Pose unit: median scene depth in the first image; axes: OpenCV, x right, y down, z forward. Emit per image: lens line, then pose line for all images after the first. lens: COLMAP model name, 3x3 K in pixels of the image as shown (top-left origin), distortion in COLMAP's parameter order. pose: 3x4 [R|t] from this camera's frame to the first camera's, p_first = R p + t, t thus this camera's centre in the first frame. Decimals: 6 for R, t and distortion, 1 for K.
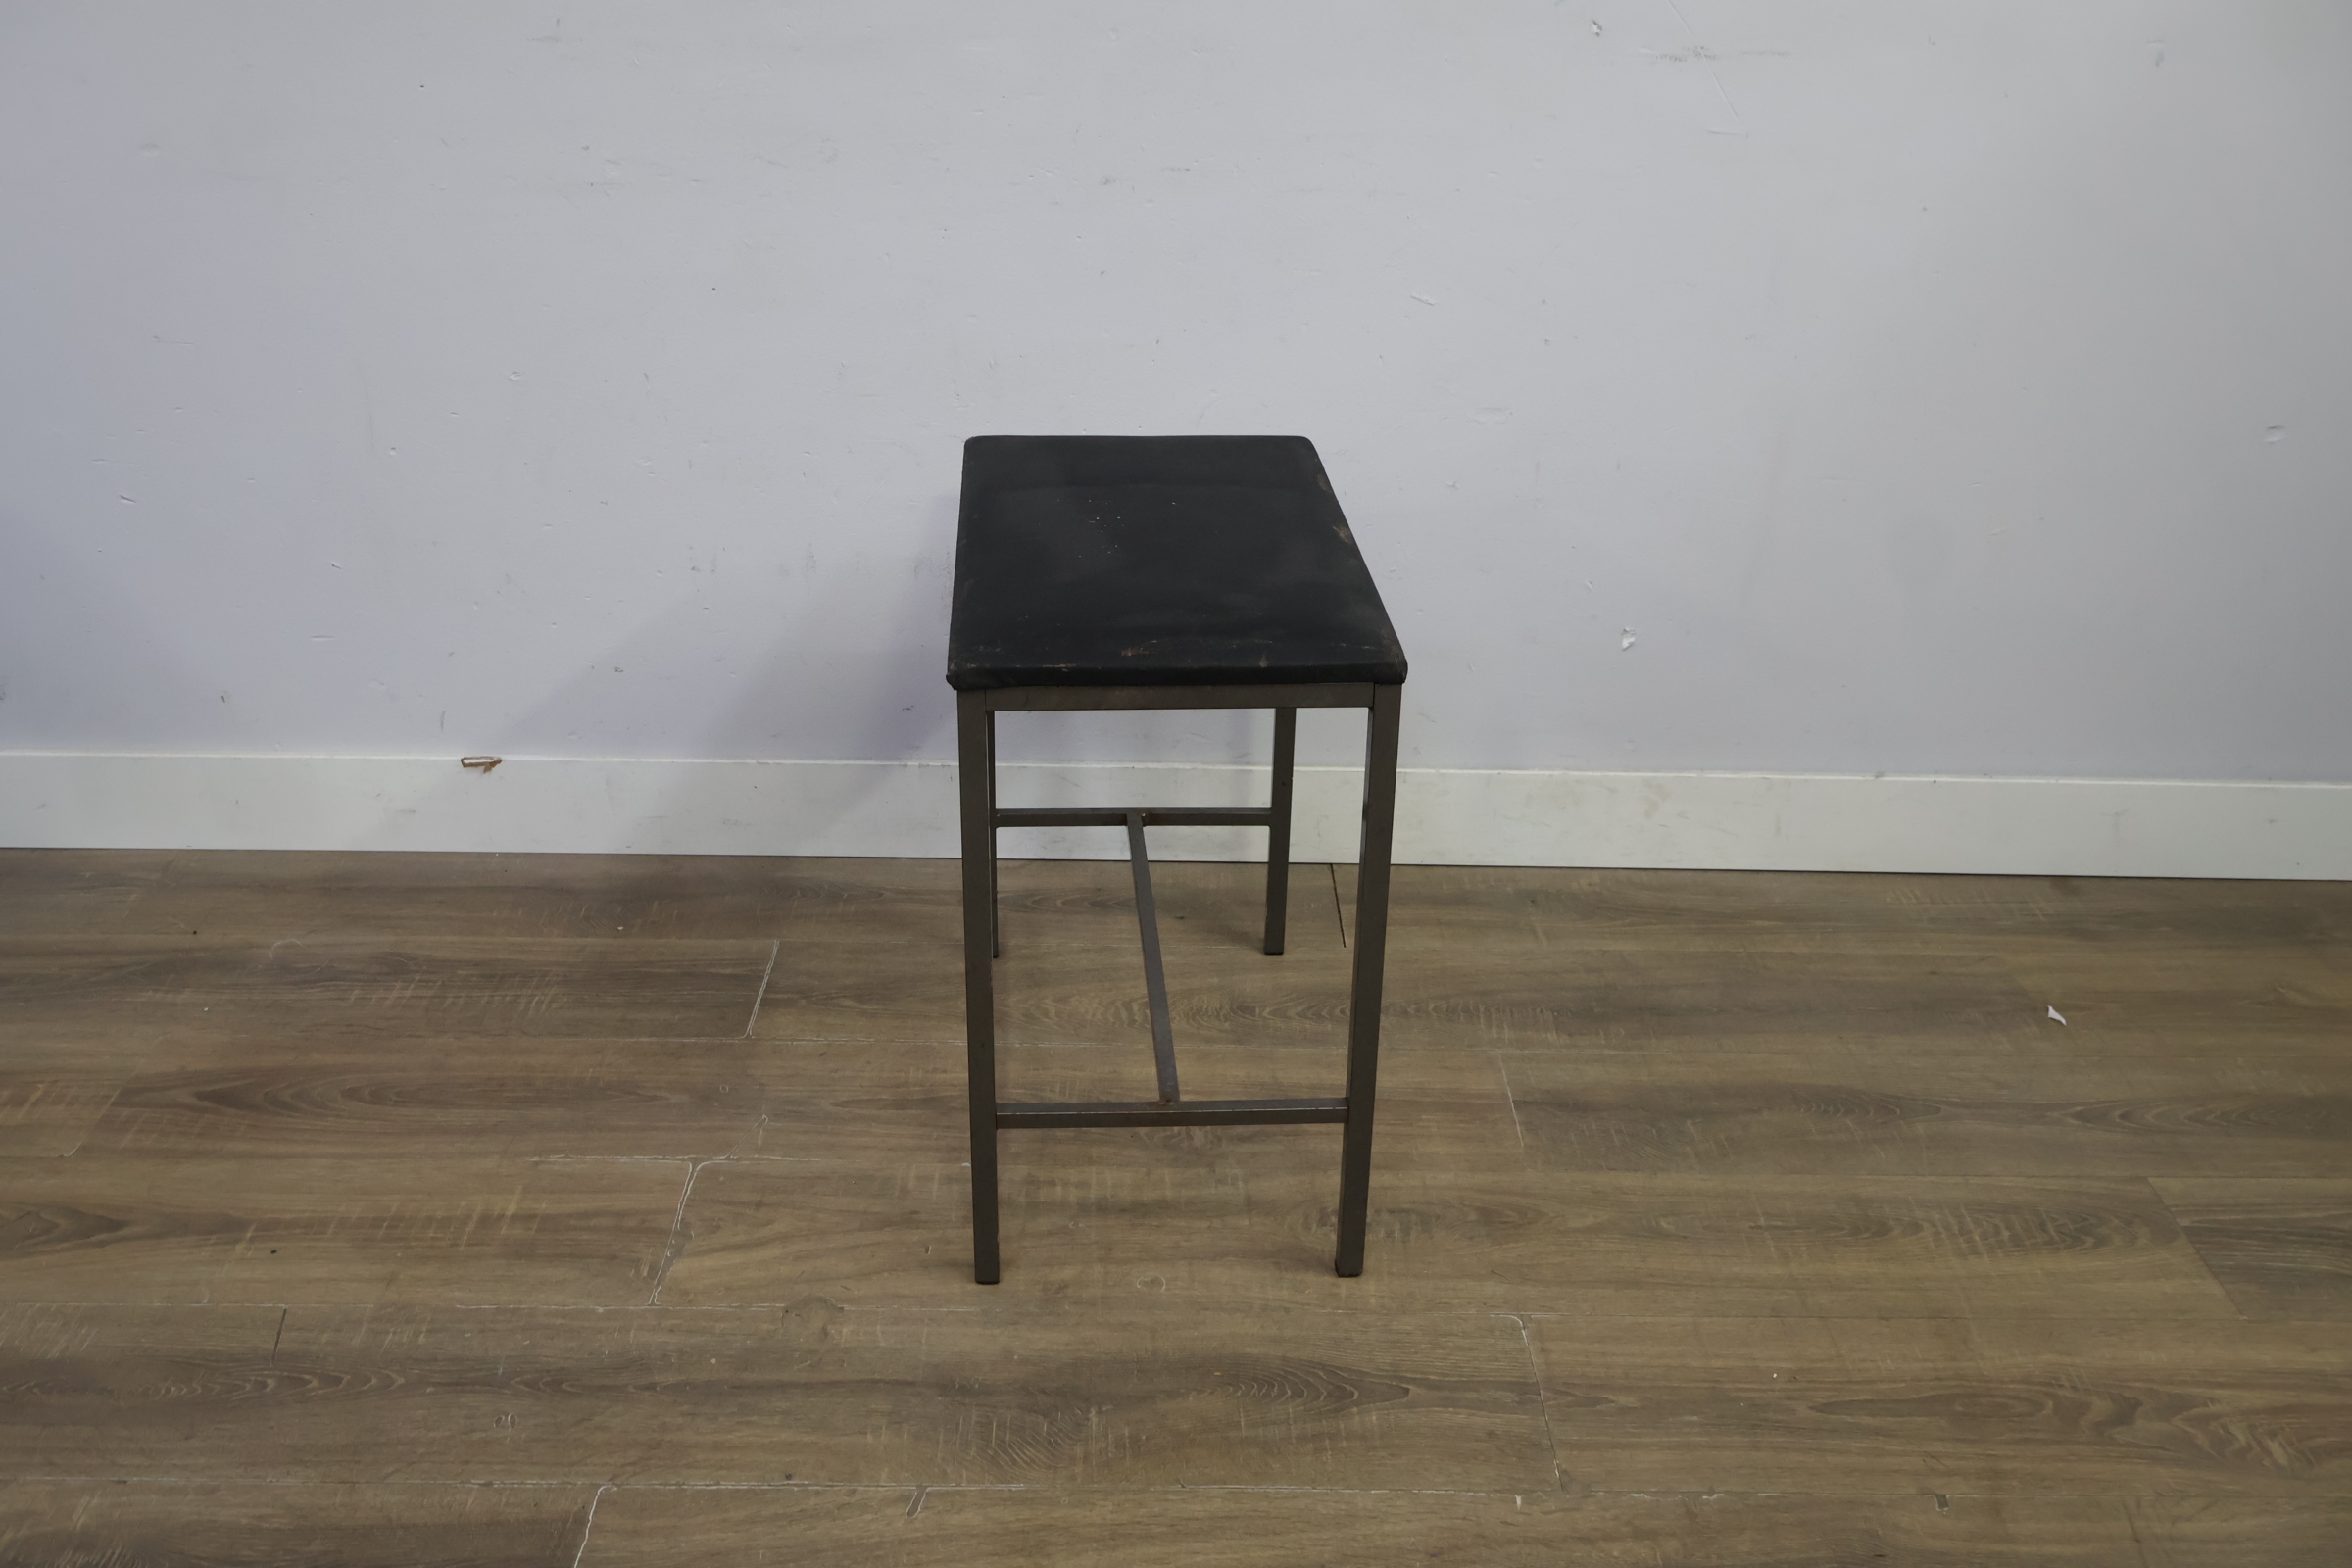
lens RADIAL K [[2162.7, 0, 1165.4], [0, 2162.7, 788.7], [0, 0, 1]] dist [0.006159, 0.000000]
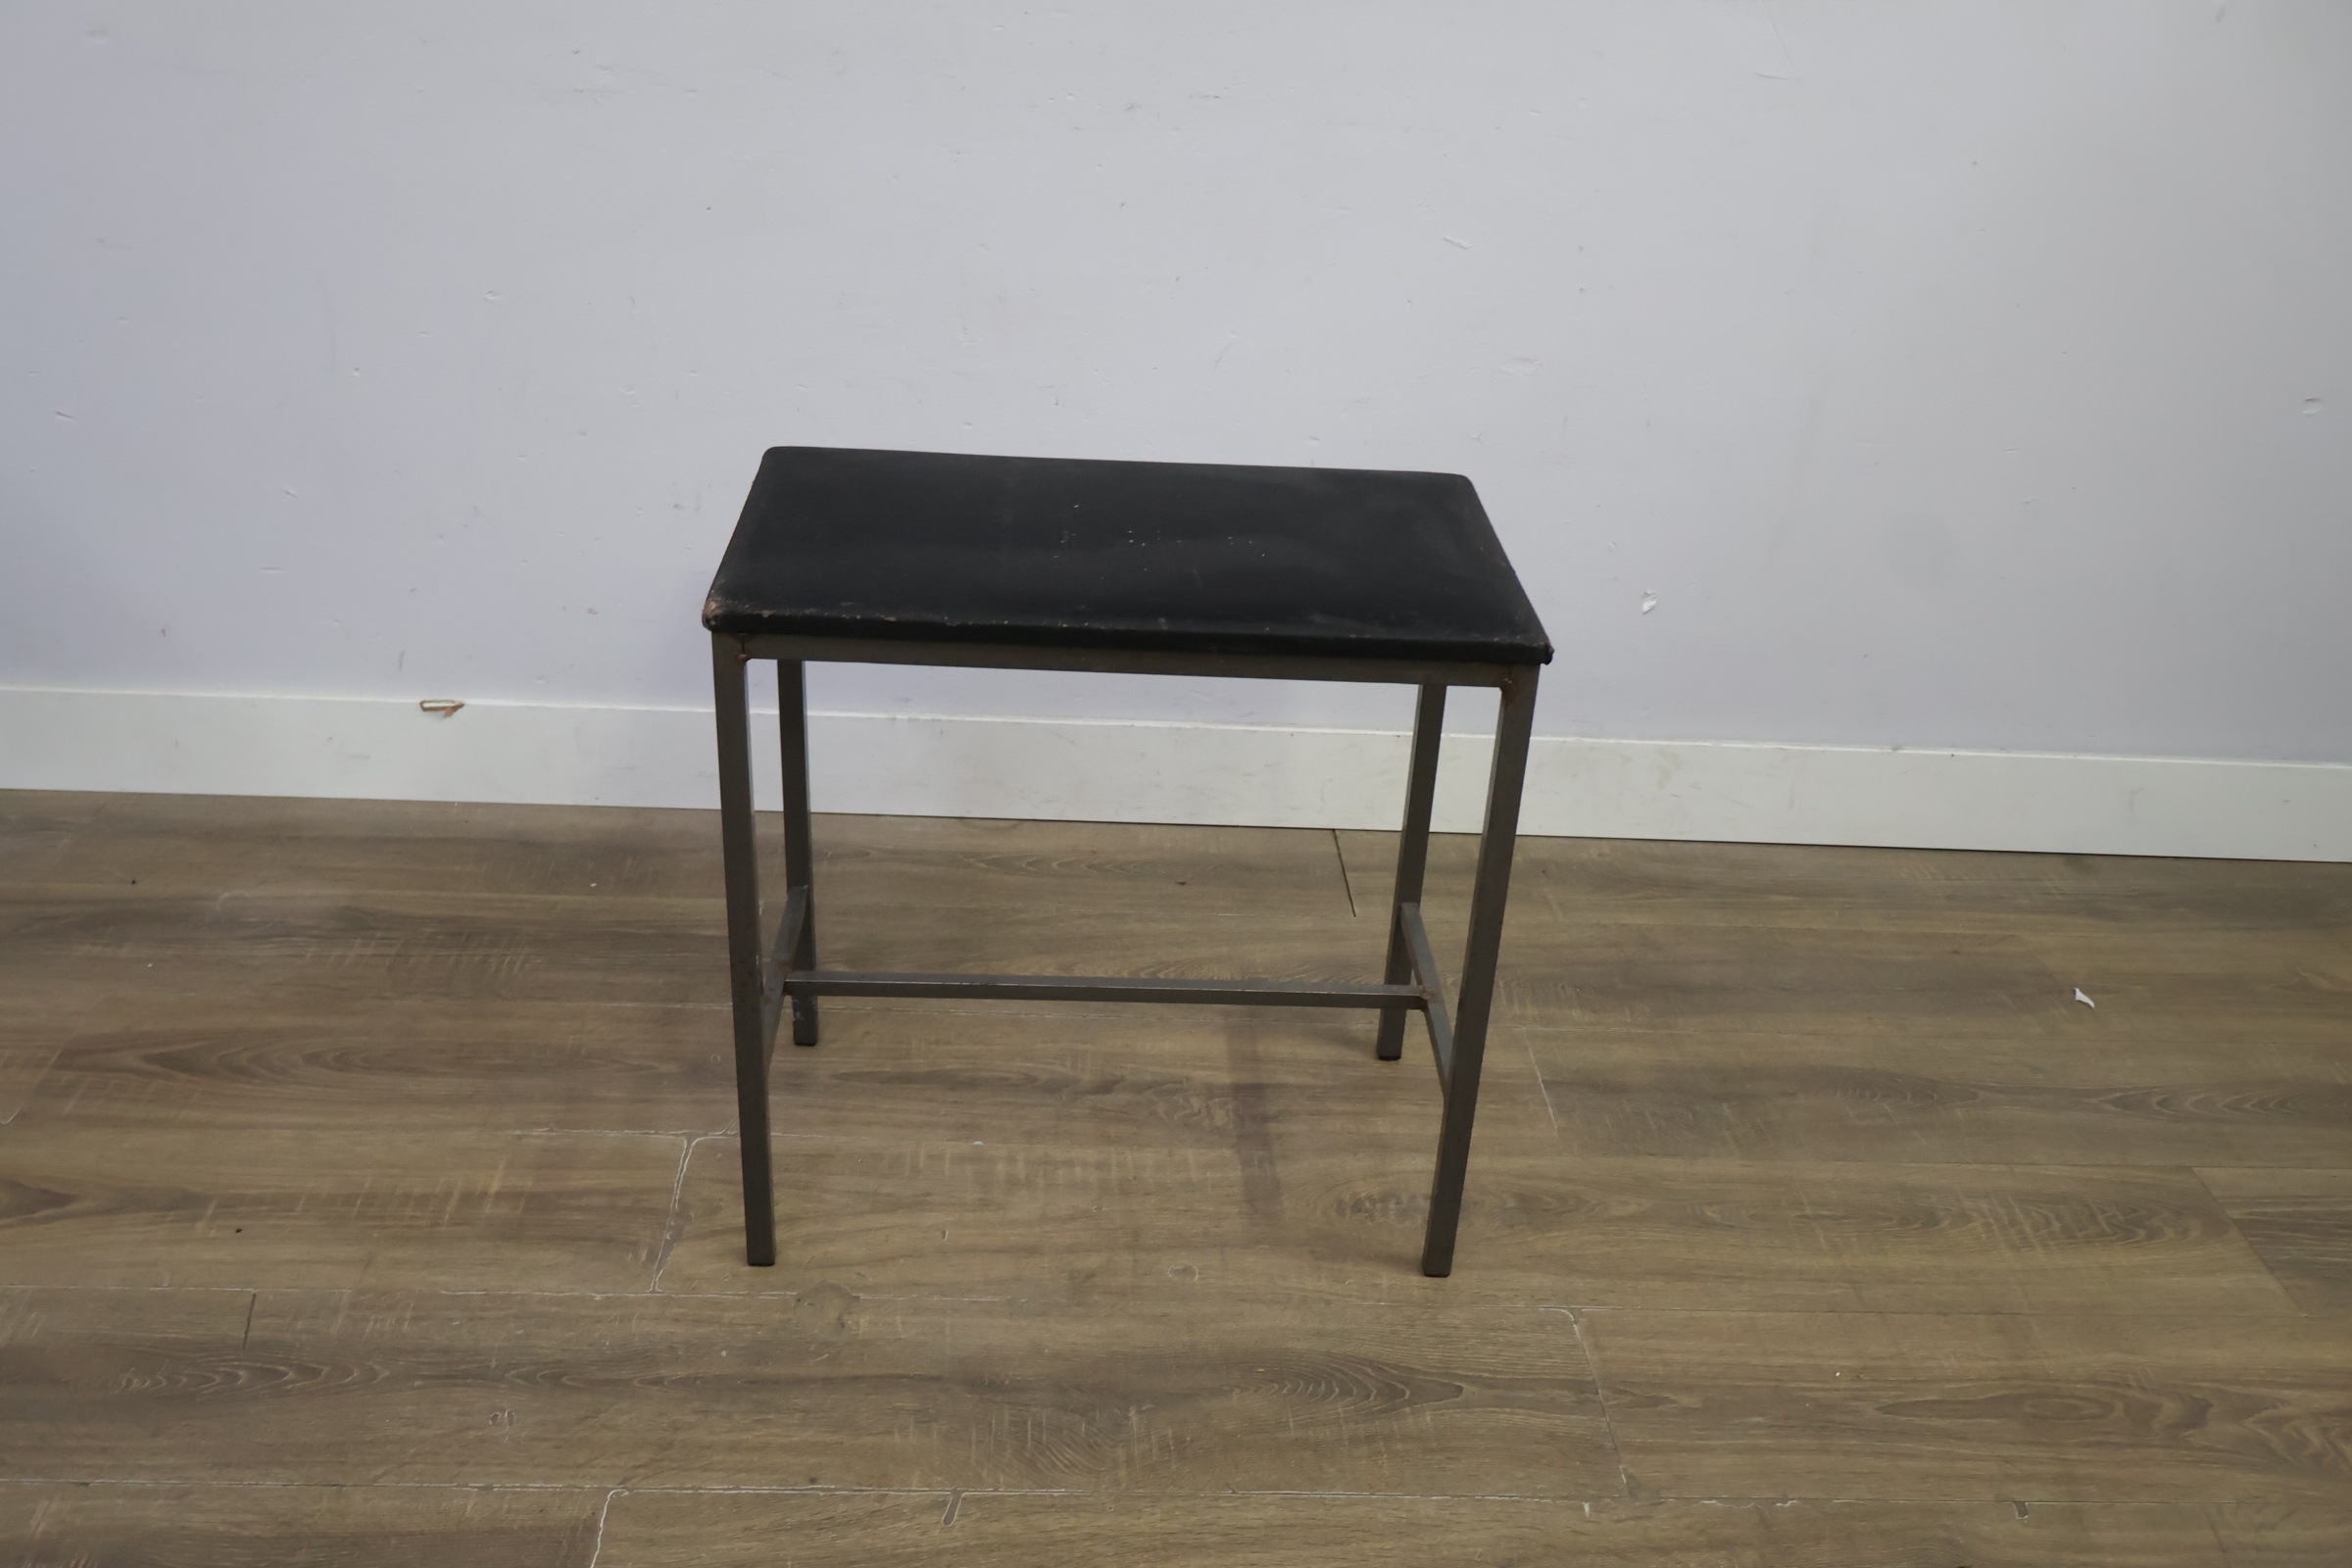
lens RADIAL K [[2162.7, 0, 1158.1], [0, 2162.7, 779.0], [0, 0, 1]] dist [0.006159, 0.000000]
pose [[0.998578, 0.018493, 0.049999, -0.066744], [-0.019352, 0.999672, 0.016746, -0.002821], [-0.049673, -0.017690, 0.998609, 0.055883]]
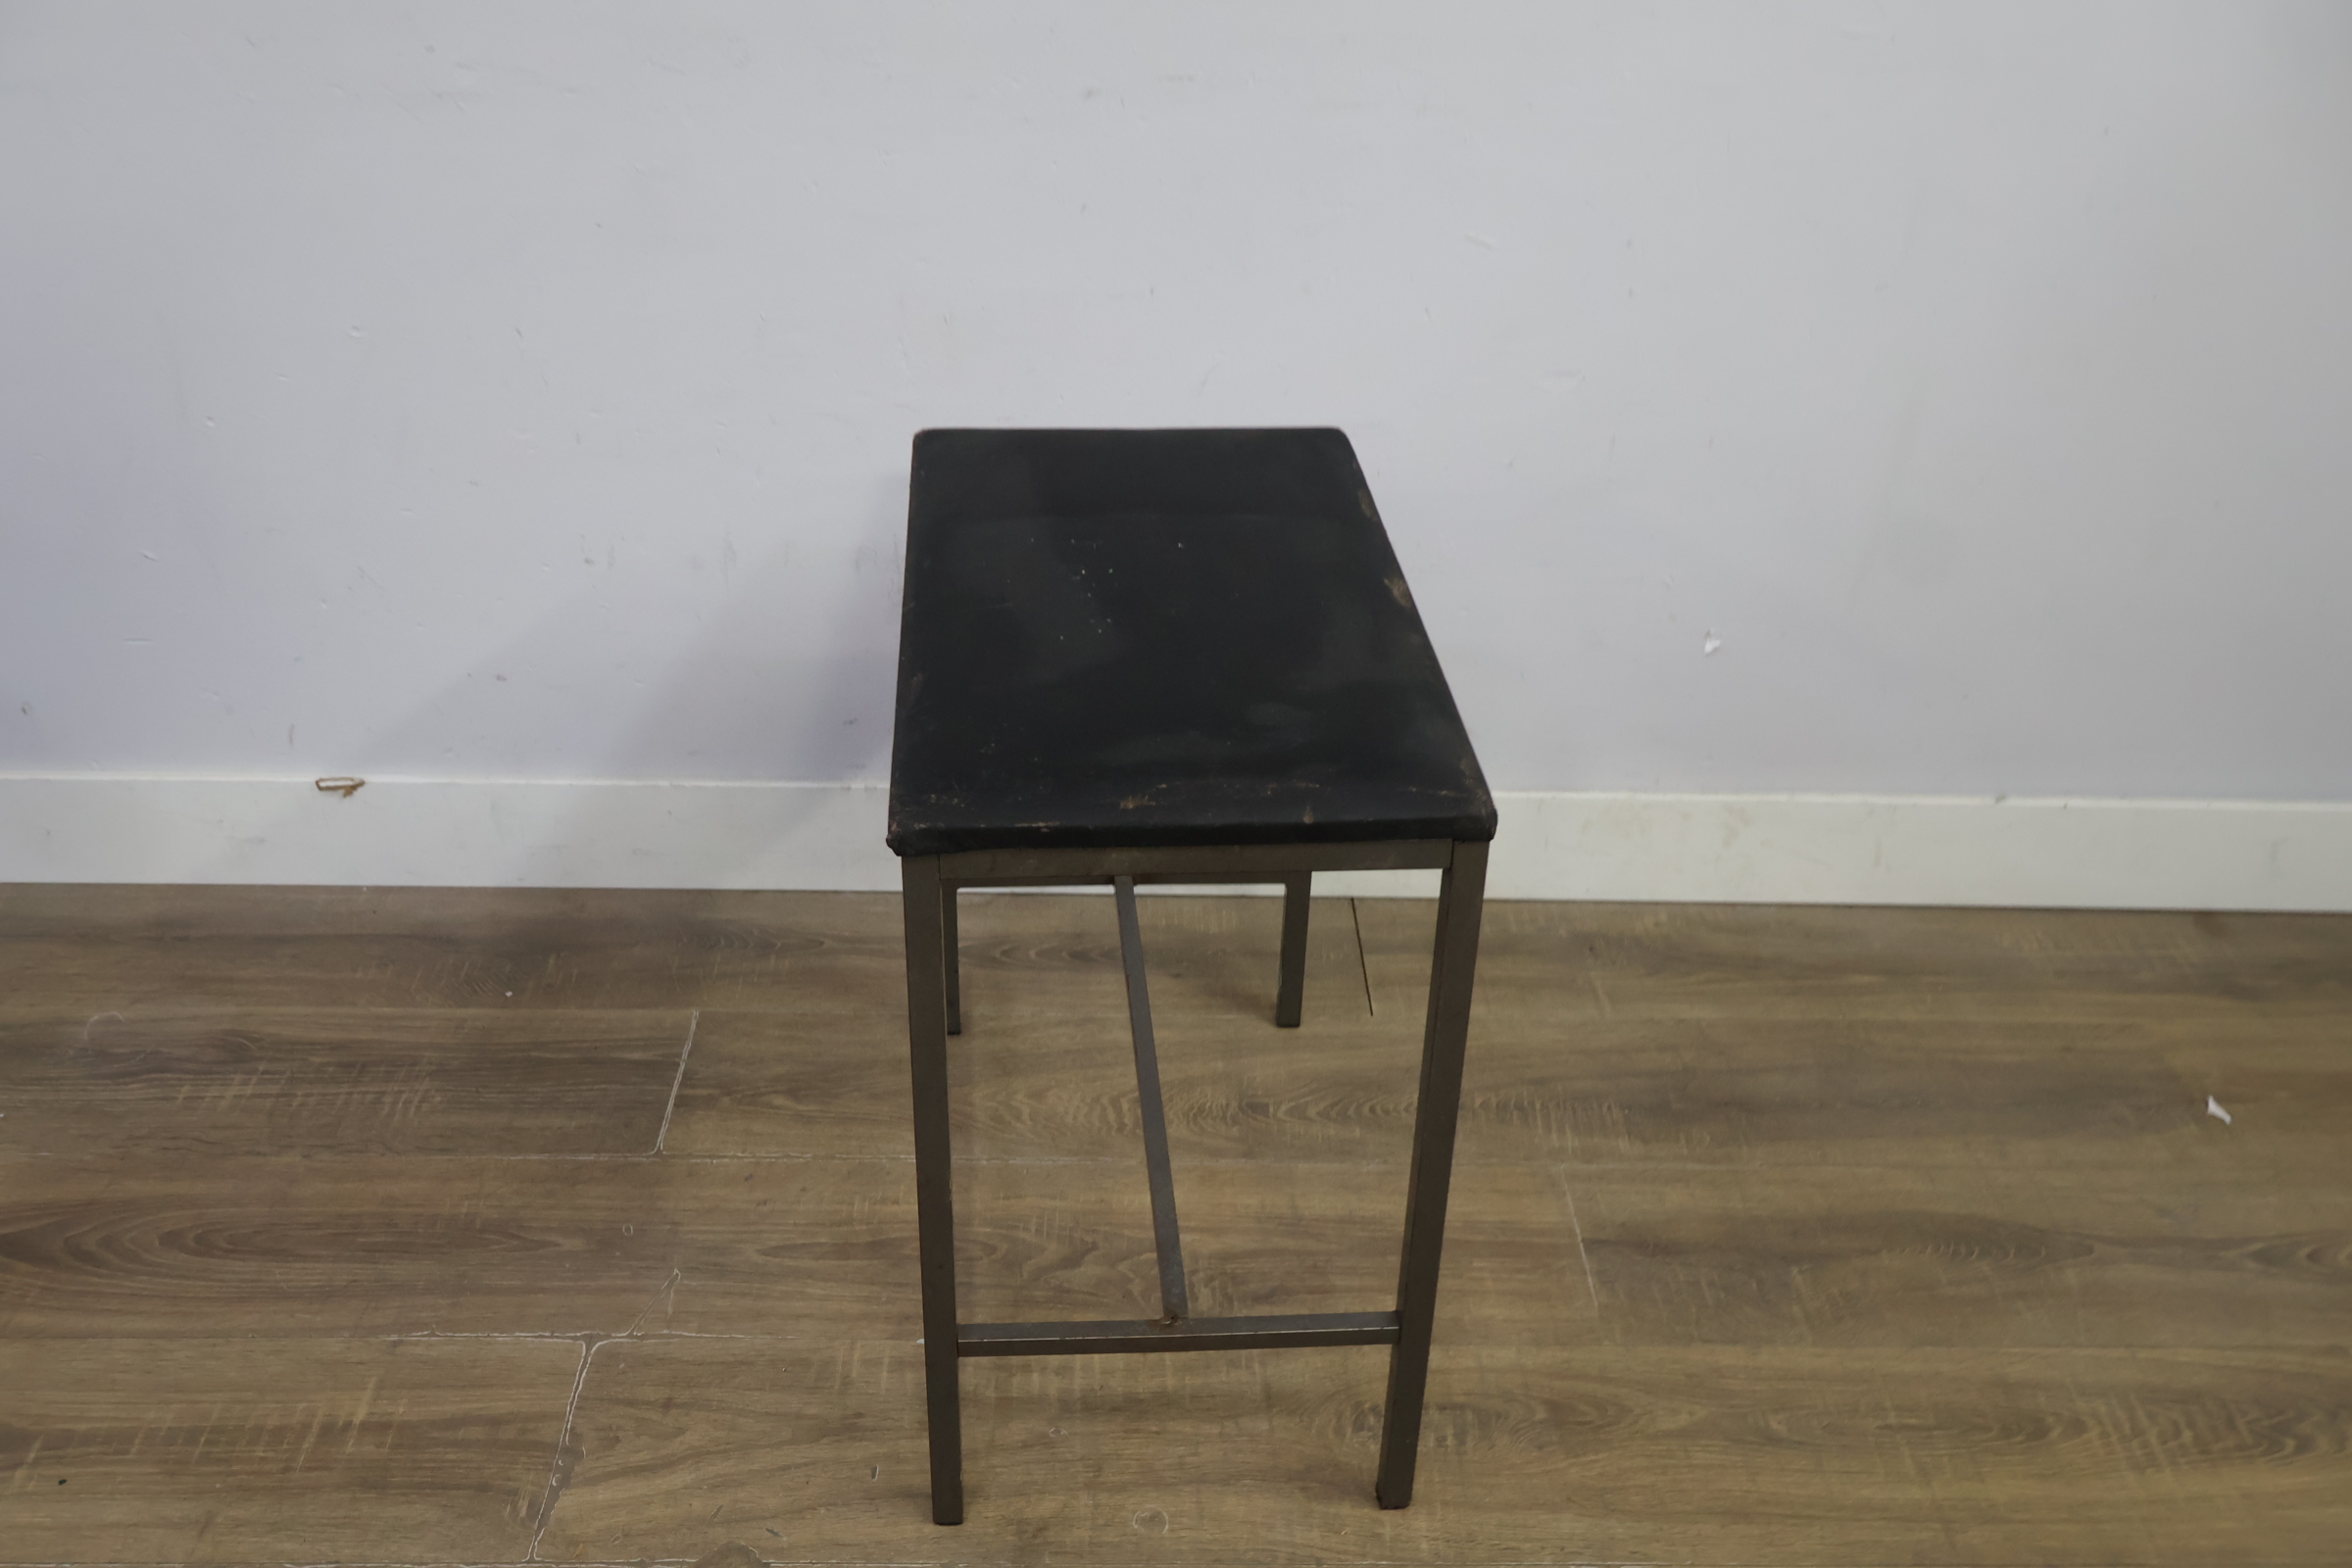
lens RADIAL K [[2162.7, 0, 1160.7], [0, 2162.7, 785.3], [0, 0, 1]] dist [0.006159, 0.000000]
pose [[0.999907, 0.000410, 0.013641, -0.013649], [-0.001689, 0.995581, 0.093896, -0.118226], [-0.013543, -0.093910, 0.995489, 0.211671]]
